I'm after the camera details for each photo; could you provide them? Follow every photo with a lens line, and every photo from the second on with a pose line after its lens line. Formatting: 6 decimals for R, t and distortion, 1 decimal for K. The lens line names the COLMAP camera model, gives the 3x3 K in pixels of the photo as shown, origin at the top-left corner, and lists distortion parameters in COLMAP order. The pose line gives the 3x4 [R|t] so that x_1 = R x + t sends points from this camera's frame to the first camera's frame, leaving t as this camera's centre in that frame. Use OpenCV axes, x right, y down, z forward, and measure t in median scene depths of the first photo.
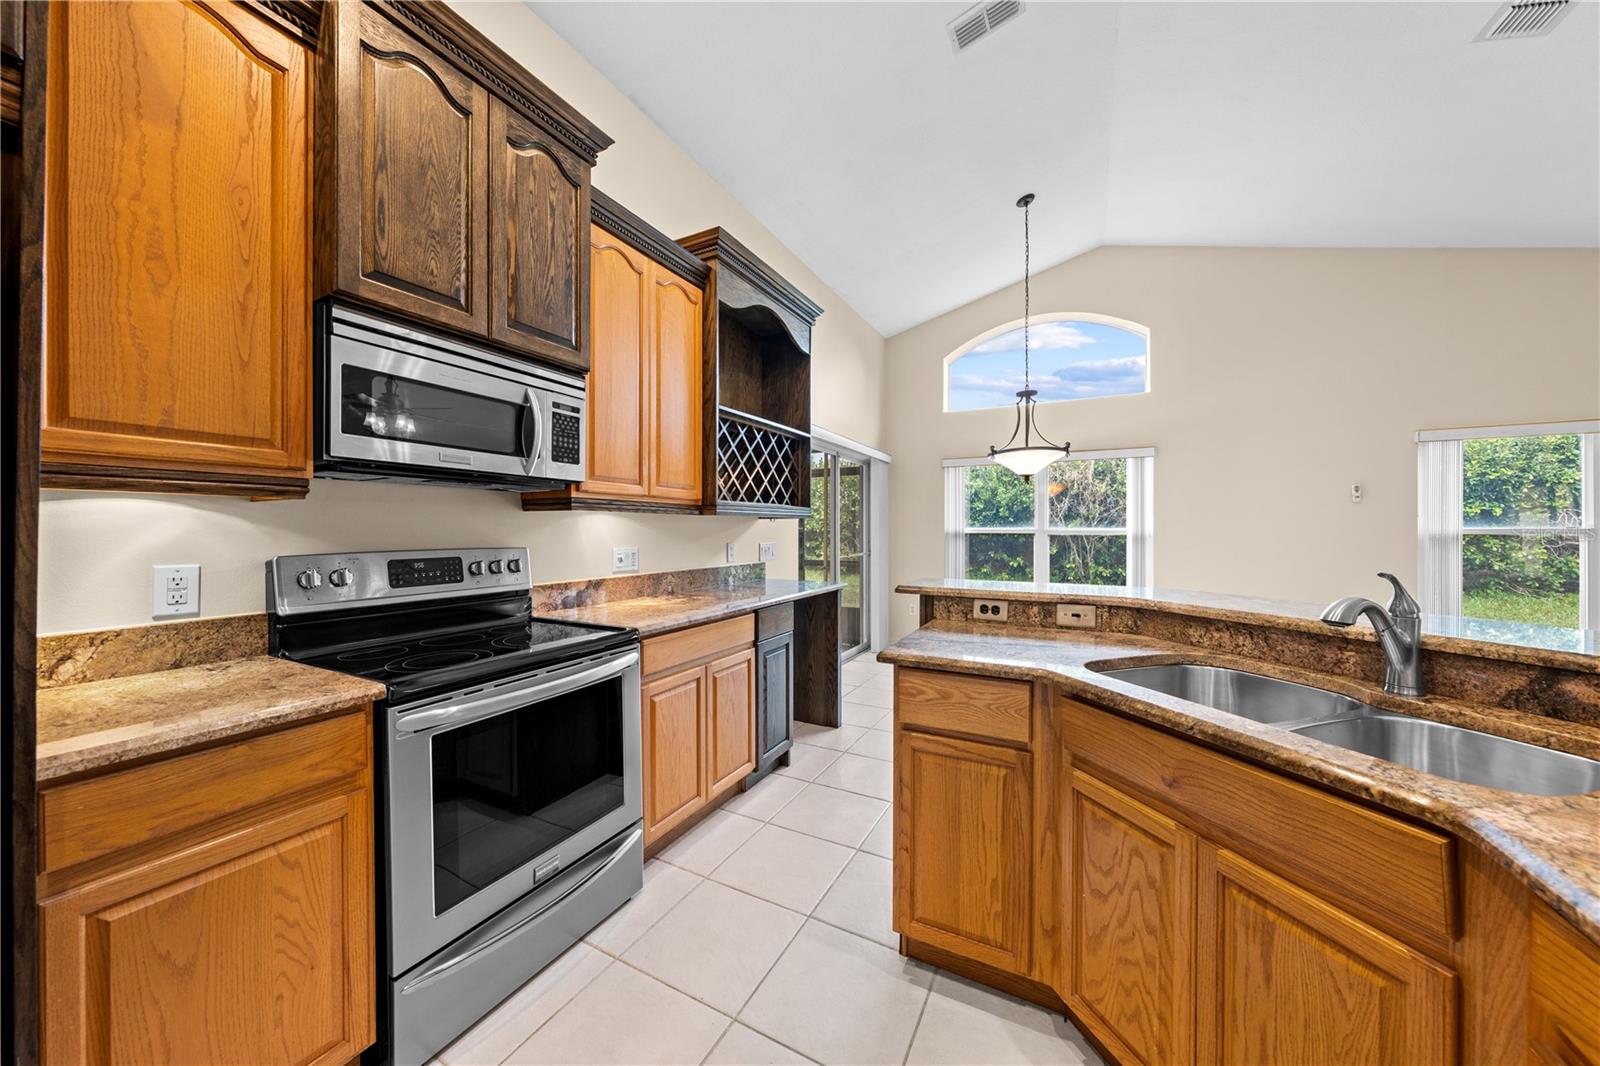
lens RADIAL K [[541.3, 0, 797.5], [0, 541.3, 533.9], [0, 0, 1]] dist [-0.005720, 0.000503]
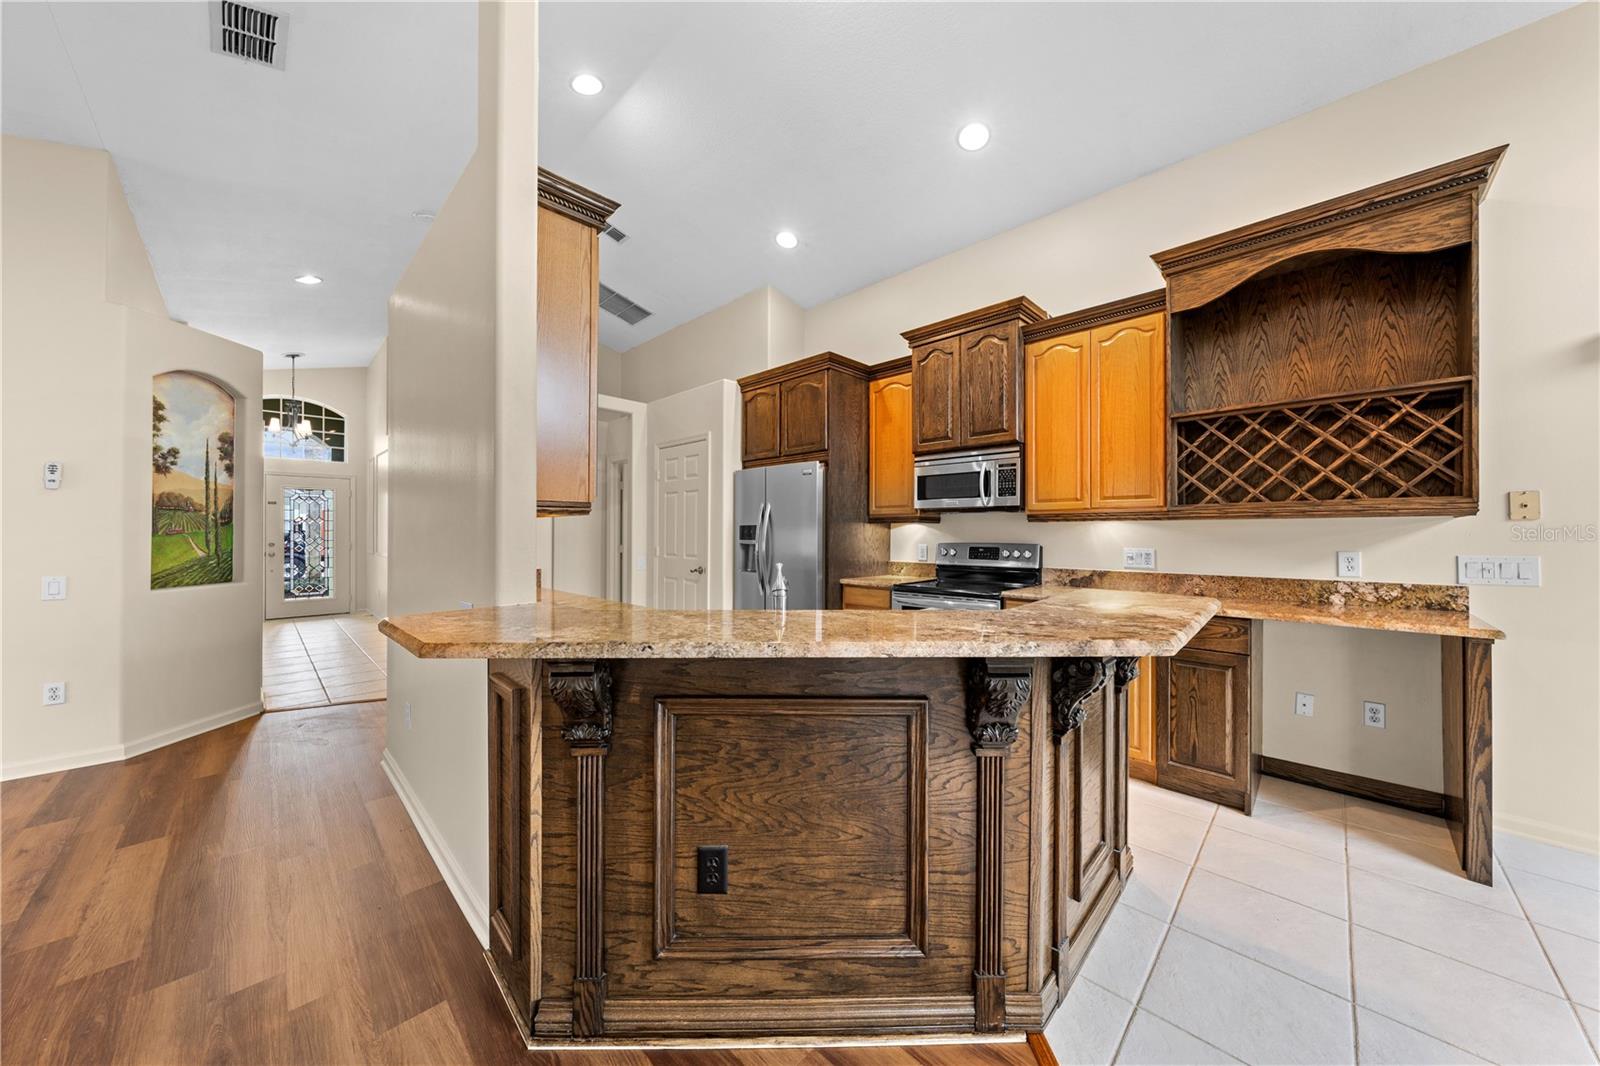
lens RADIAL K [[541.3, 0, 805.2], [0, 541.3, 531.4], [0, 0, 1]] dist [-0.005720, 0.000503]
pose [[-0.284110, -0.001133, -0.958791, 1.389000], [-0.006913, 0.999976, 0.000867, -0.011988], [0.958767, 0.006874, -0.284111, 0.822299]]
